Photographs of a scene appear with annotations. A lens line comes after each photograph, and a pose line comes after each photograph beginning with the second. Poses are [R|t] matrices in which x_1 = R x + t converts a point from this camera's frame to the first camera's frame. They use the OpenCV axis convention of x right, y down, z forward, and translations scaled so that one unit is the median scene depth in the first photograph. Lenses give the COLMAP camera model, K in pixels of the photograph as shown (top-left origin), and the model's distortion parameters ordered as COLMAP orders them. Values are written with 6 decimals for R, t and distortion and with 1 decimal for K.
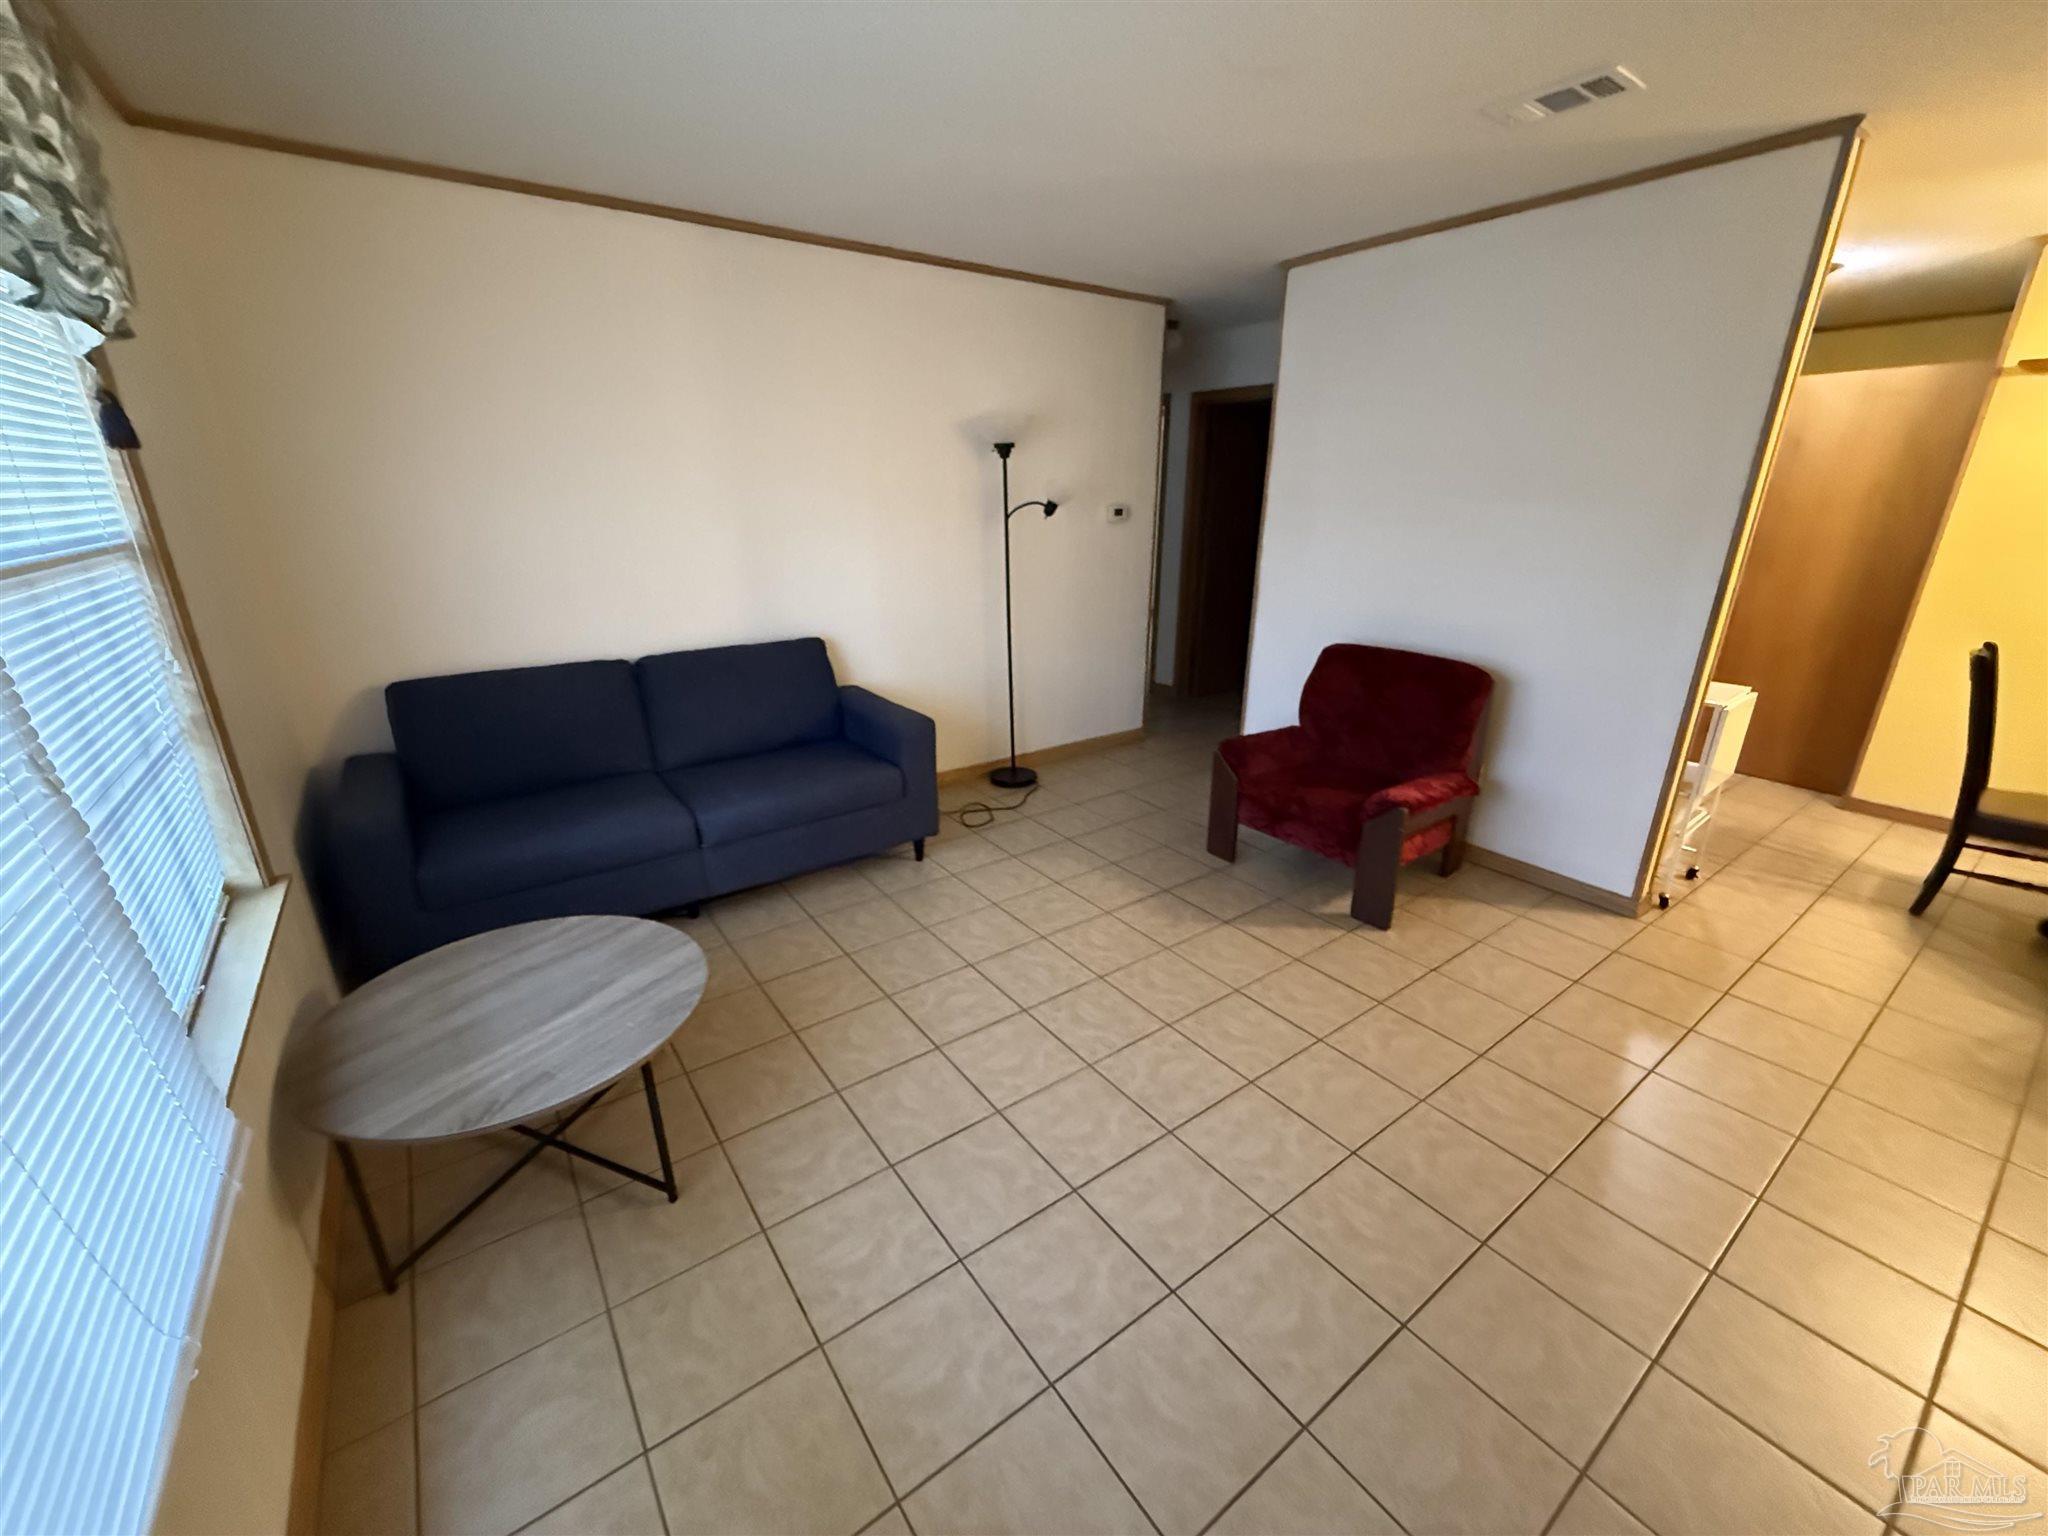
lens RADIAL K [[816.0, 0, 1018.6], [0, 816.0, 772.7], [0, 0, 1]] dist [-0.001298, 0.000261]
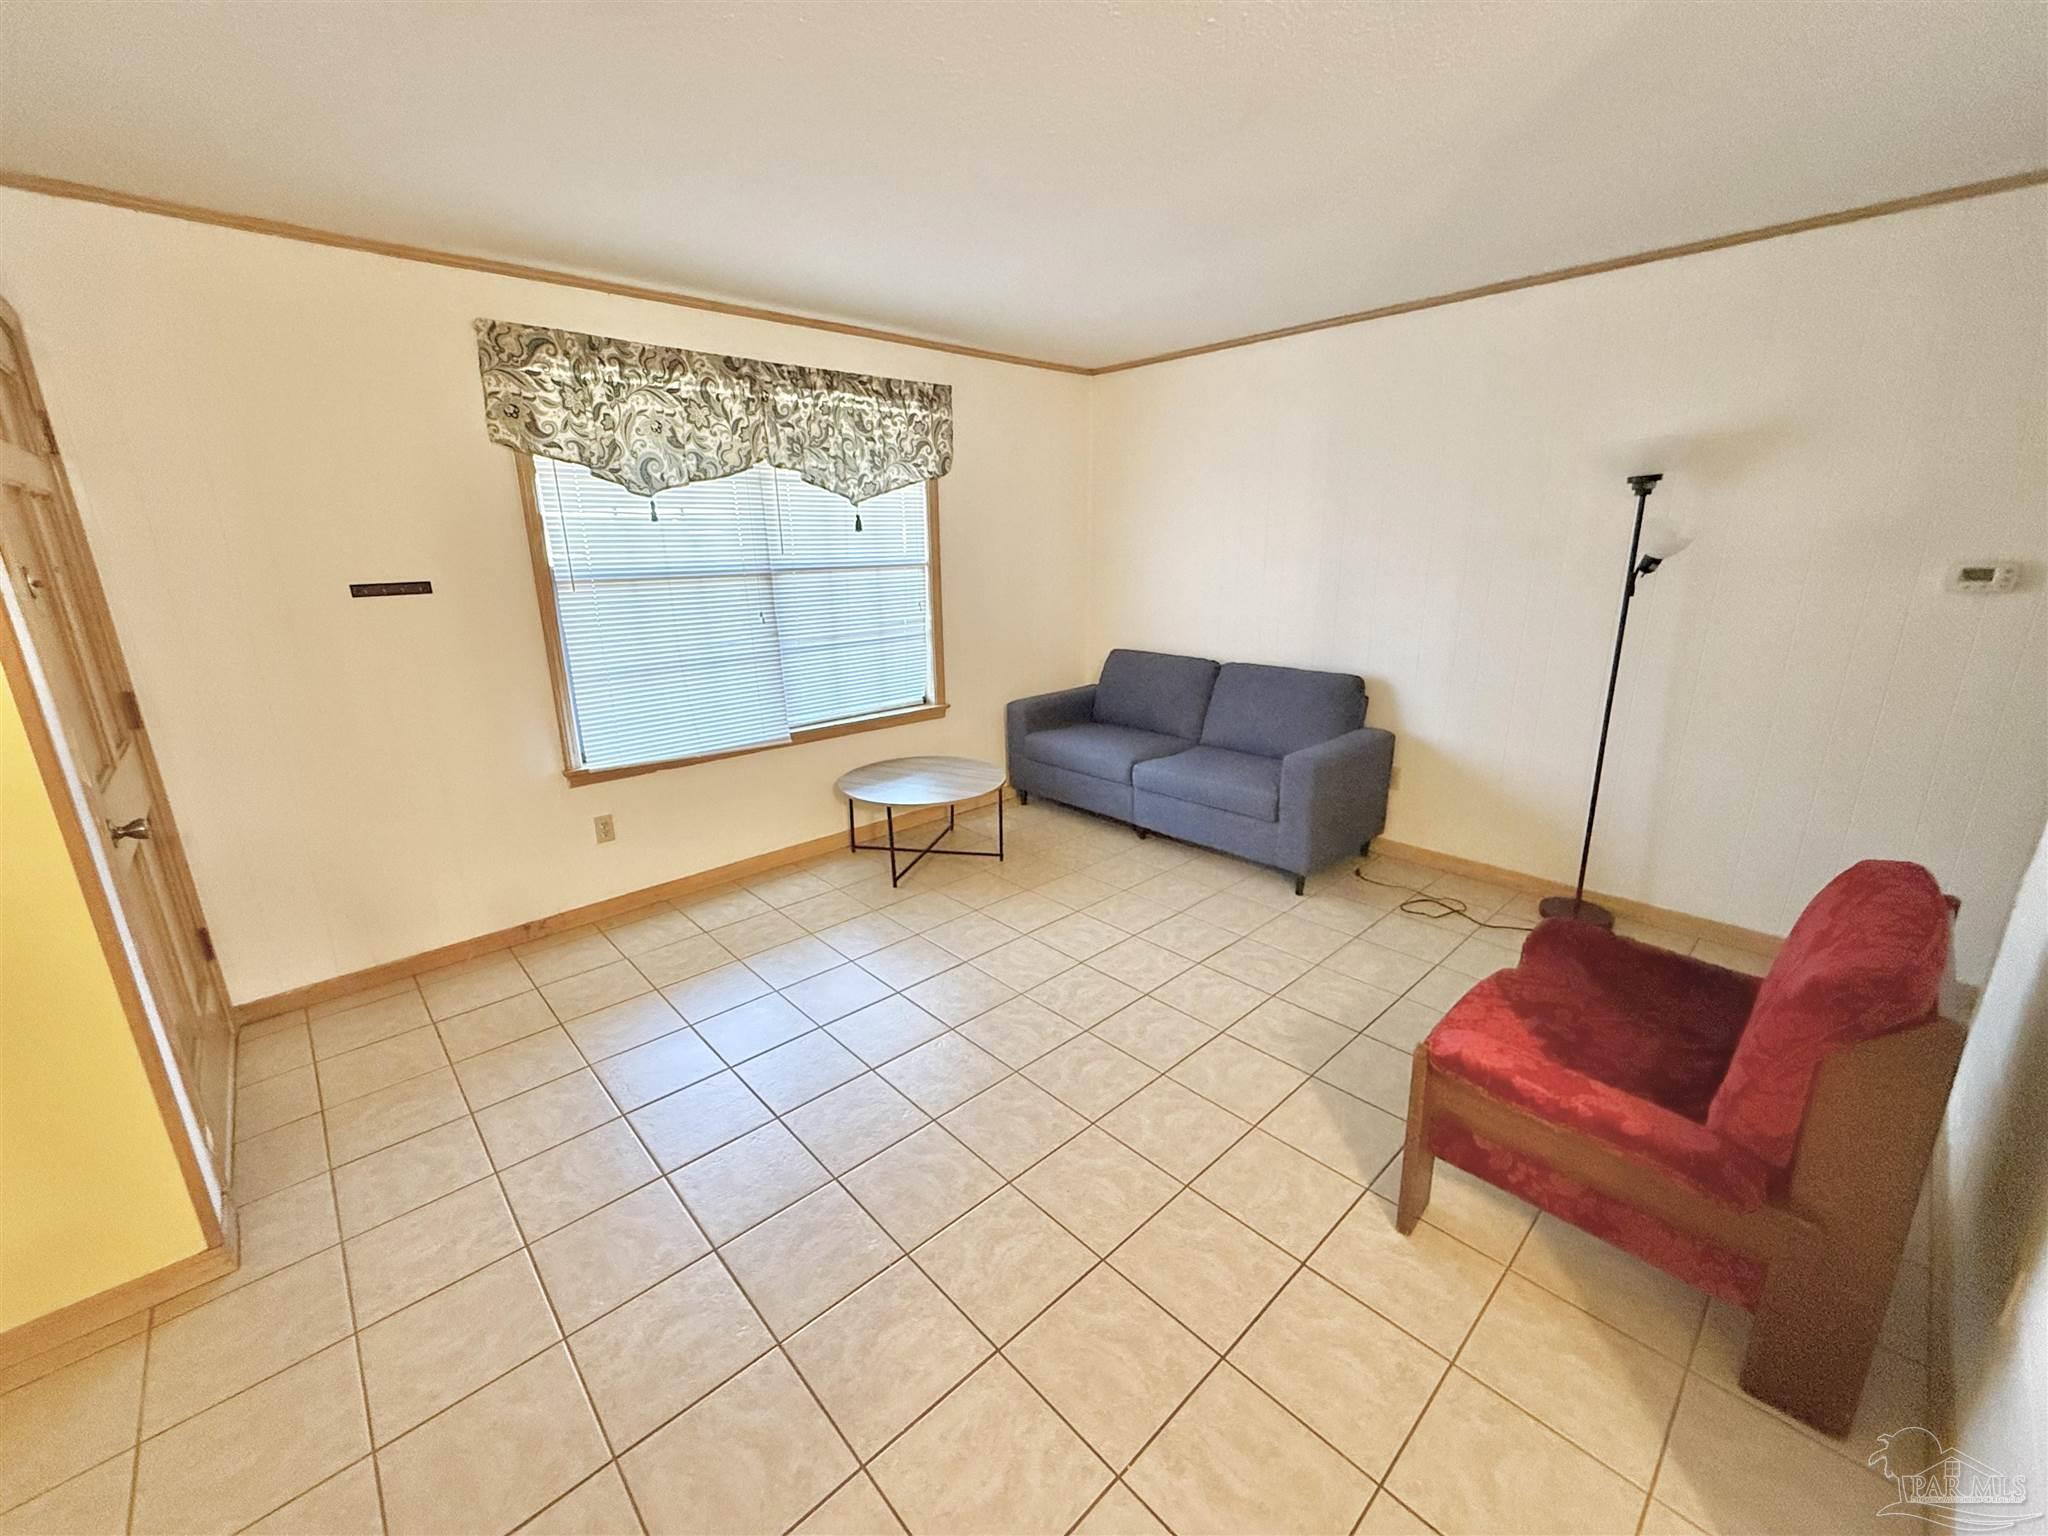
lens RADIAL K [[816.0, 0, 1018.6], [0, 816.0, 772.7], [0, 0, 1]] dist [-0.001298, 0.000261]
pose [[0.126220, 0.273673, -0.953505, 0.918552], [-0.315184, 0.922450, 0.223037, -0.180255], [0.940600, 0.272378, 0.202689, 0.499930]]
